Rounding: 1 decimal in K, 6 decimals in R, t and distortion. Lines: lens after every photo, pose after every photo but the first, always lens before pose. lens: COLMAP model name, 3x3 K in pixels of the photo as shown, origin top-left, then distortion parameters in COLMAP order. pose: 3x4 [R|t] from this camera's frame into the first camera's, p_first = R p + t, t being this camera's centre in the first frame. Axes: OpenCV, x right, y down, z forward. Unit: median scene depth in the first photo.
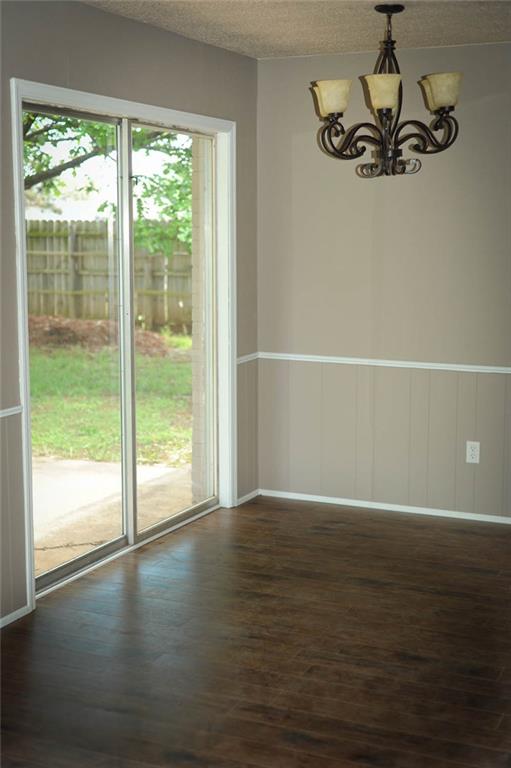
lens RADIAL K [[1102.1, 0, 254.6], [0, 1102.1, 381.9], [0, 0, 1]] dist [0.003939, 0.000000]
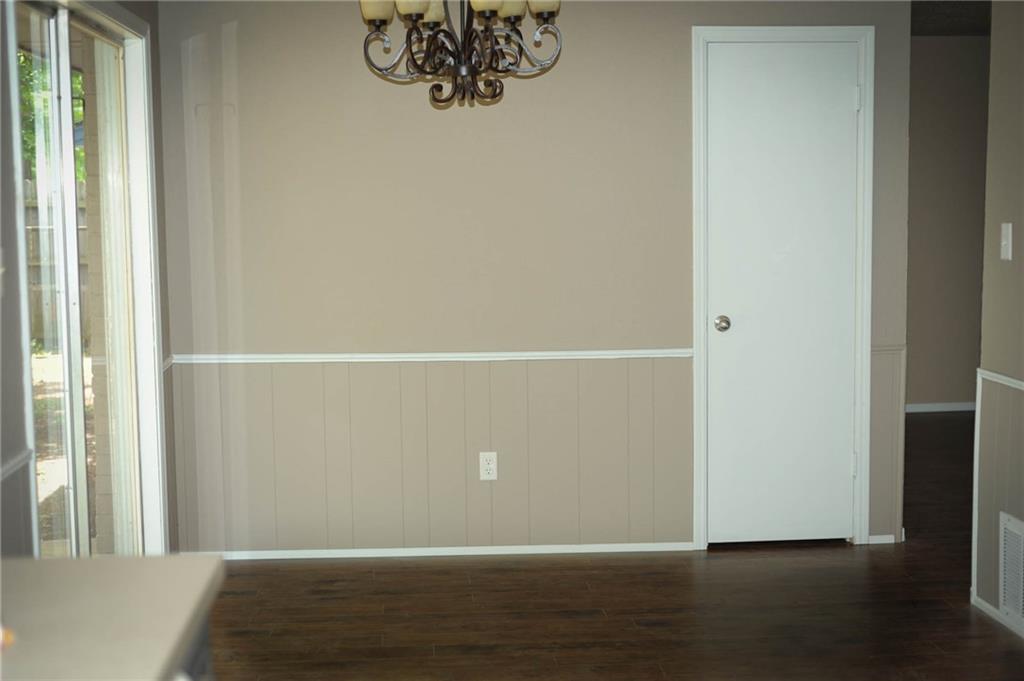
lens RADIAL K [[1469.4, 0, 511.6], [0, 1469.4, 343.4], [0, 0, 1]] dist [0.003939, 0.000000]
pose [[0.880682, -0.059213, 0.469993, -0.301146], [0.076341, 0.996929, -0.017449, -0.002434], [-0.467517, 0.051247, 0.882498, 0.101346]]
